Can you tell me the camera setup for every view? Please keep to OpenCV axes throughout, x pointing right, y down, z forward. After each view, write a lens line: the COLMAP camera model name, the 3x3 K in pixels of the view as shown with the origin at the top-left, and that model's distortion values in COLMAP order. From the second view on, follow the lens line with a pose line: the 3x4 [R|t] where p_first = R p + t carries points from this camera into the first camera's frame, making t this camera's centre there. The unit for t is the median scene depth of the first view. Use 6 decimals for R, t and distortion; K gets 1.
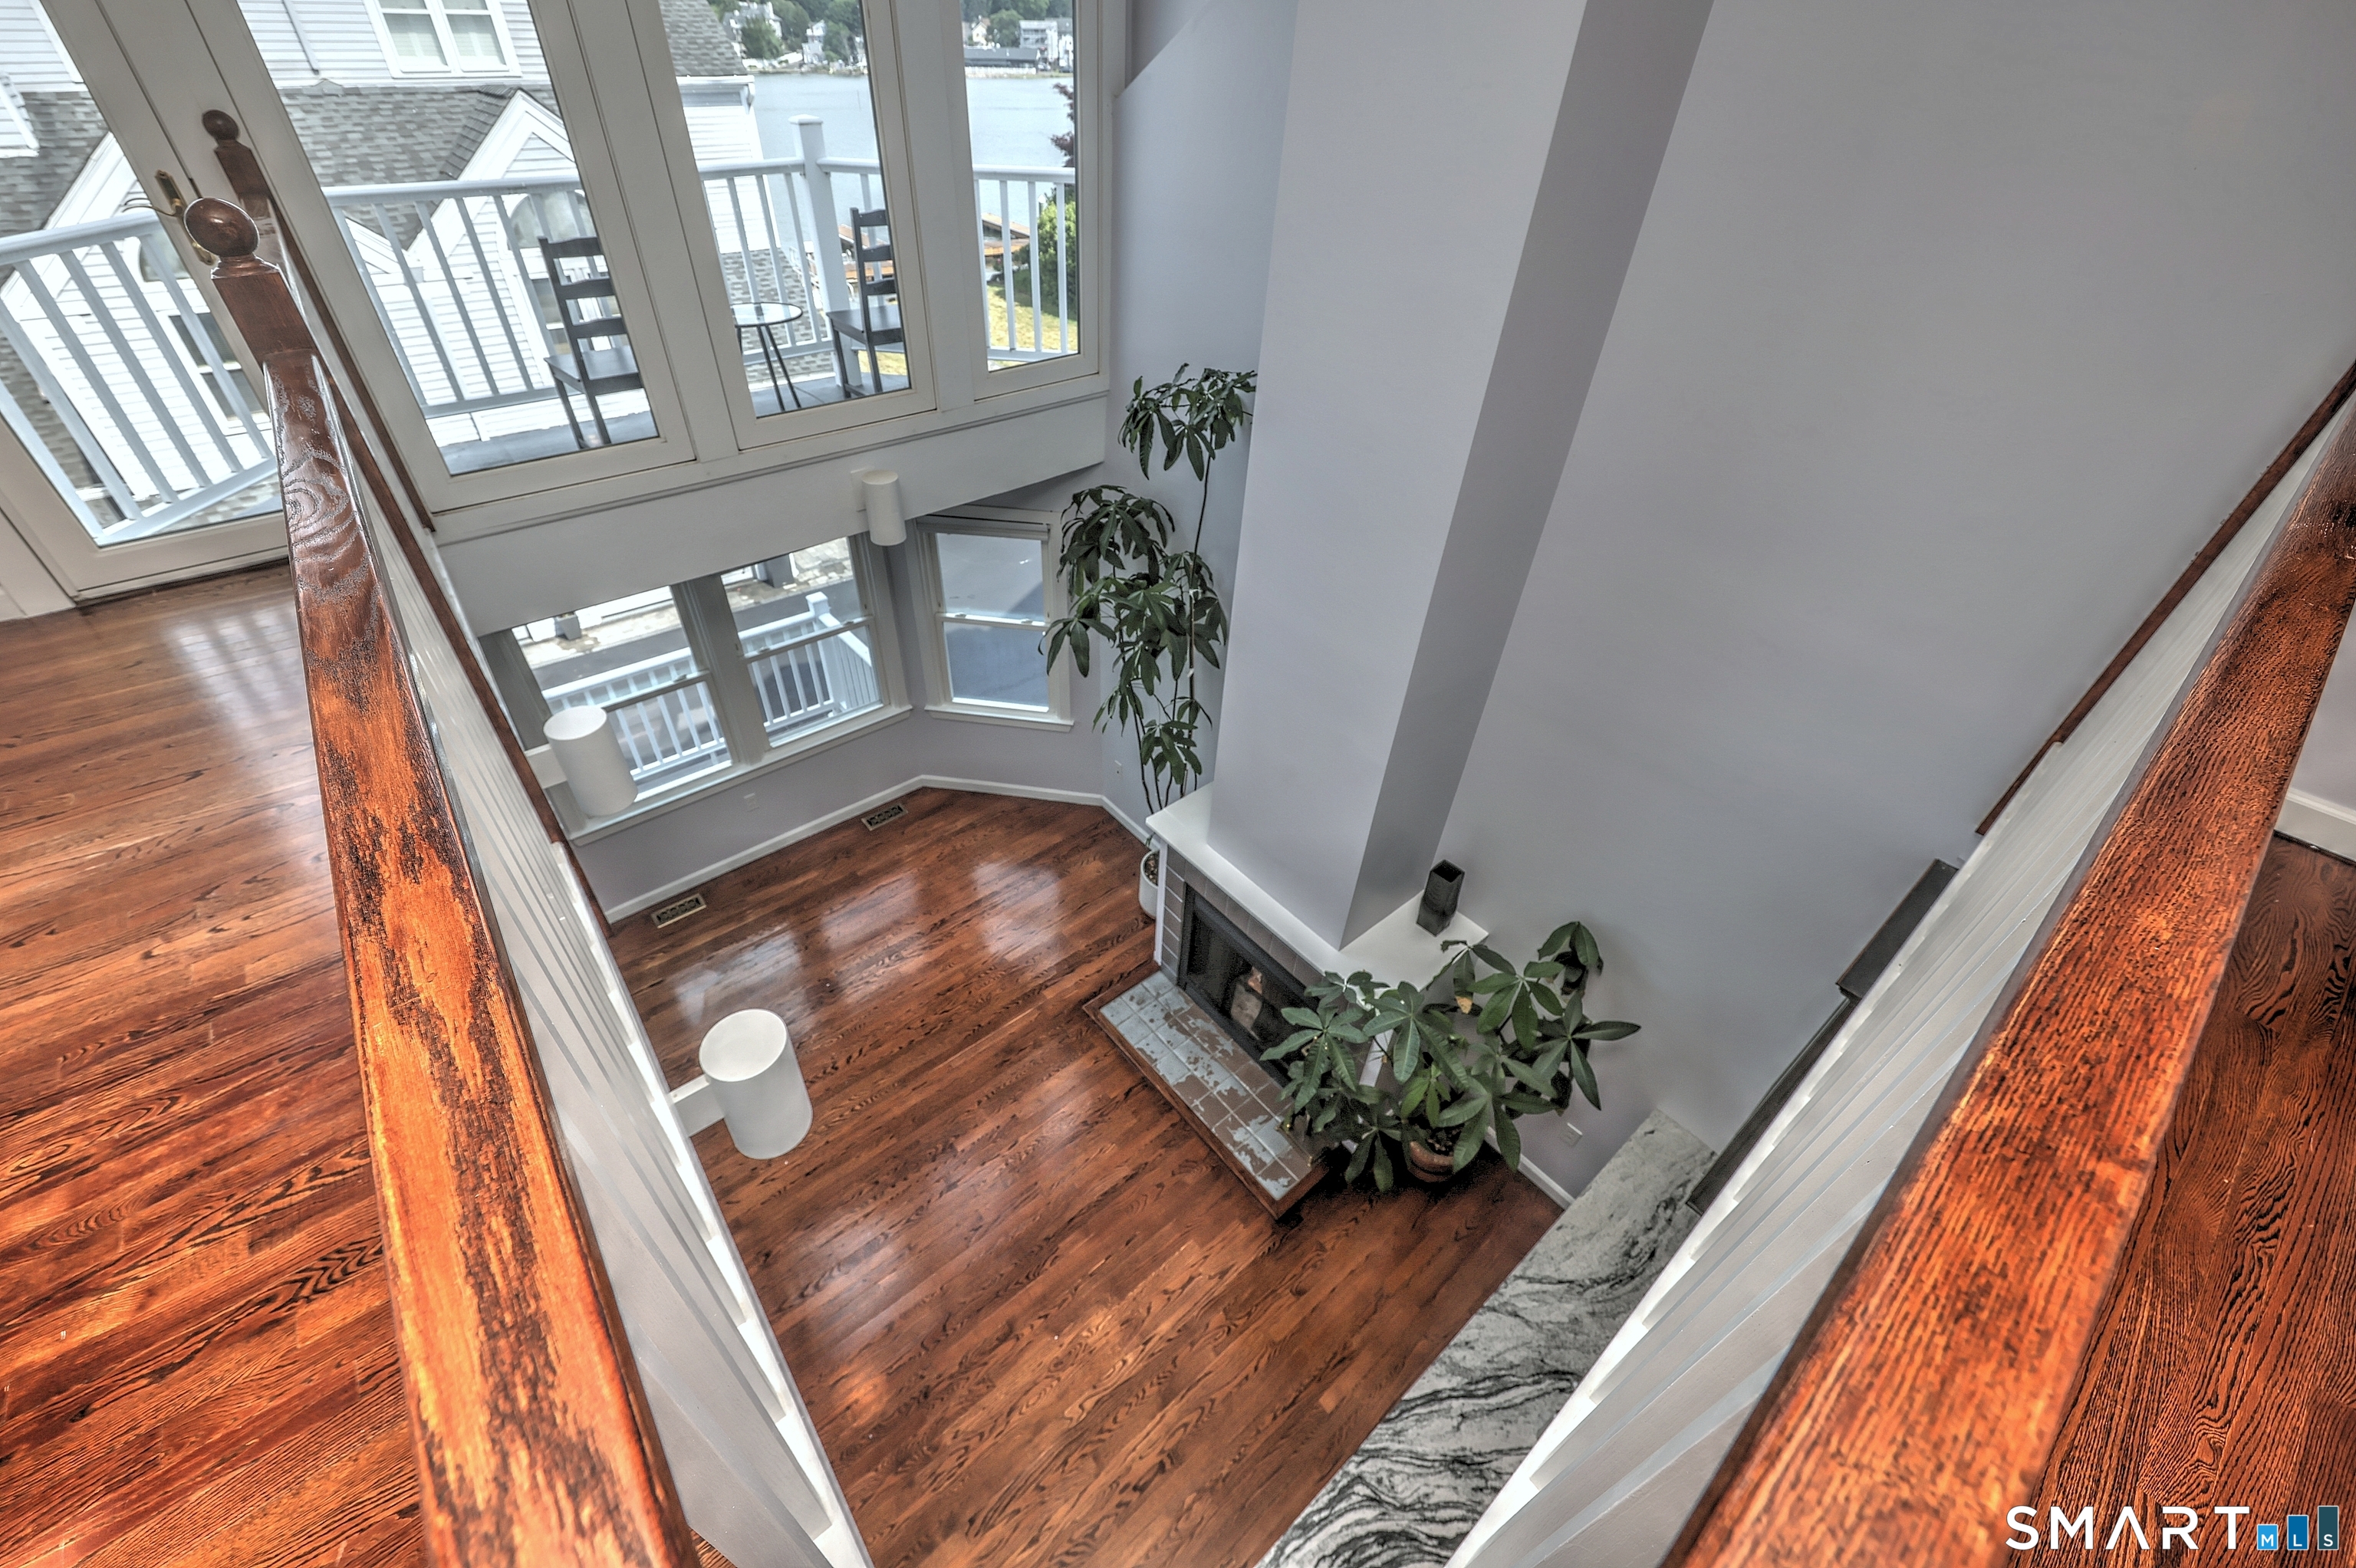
lens RADIAL K [[896.2, 0, 1108.9], [0, 896.2, 752.3], [0, 0, 1]] dist [0.012323, -0.006719]
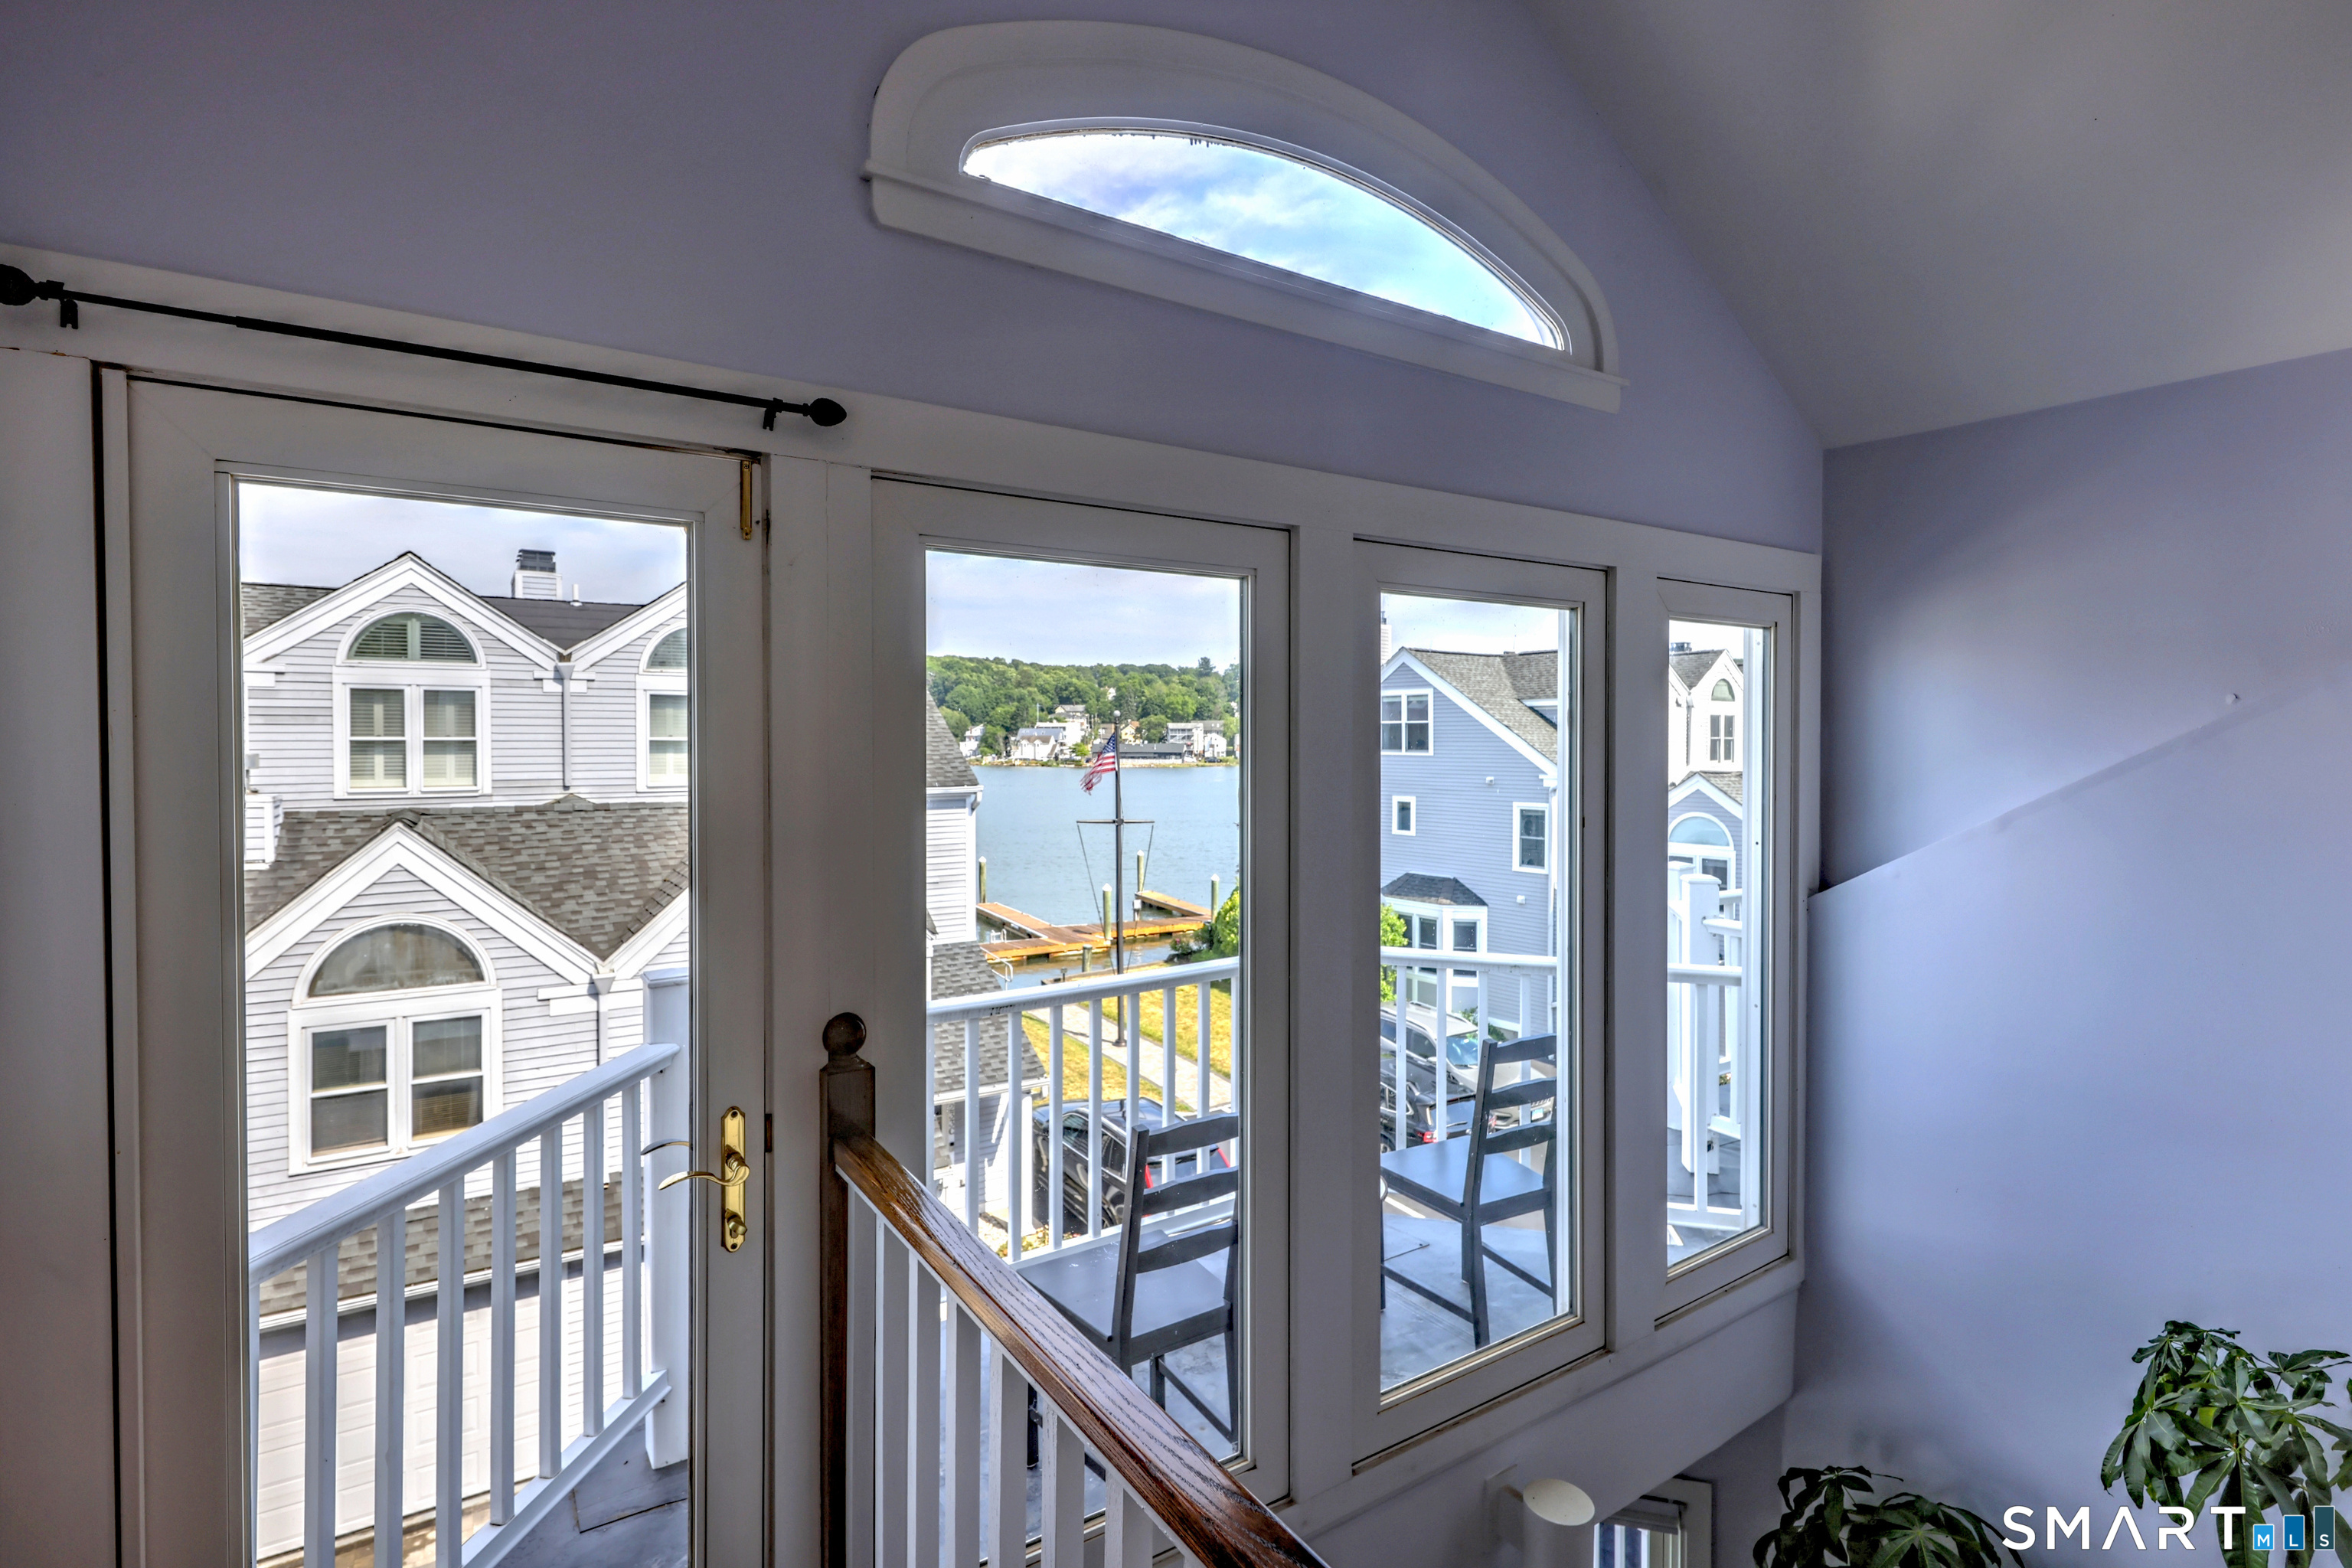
lens RADIAL K [[1111.3, 0, 1161.5], [0, 1111.3, 755.3], [0, 0, 1]] dist [0.001423, 0.016723]
pose [[0.996810, -0.007285, -0.079475, -0.351201], [-0.042438, 0.794984, -0.605144, -0.196787], [0.067590, 0.606587, 0.792139, 0.148706]]
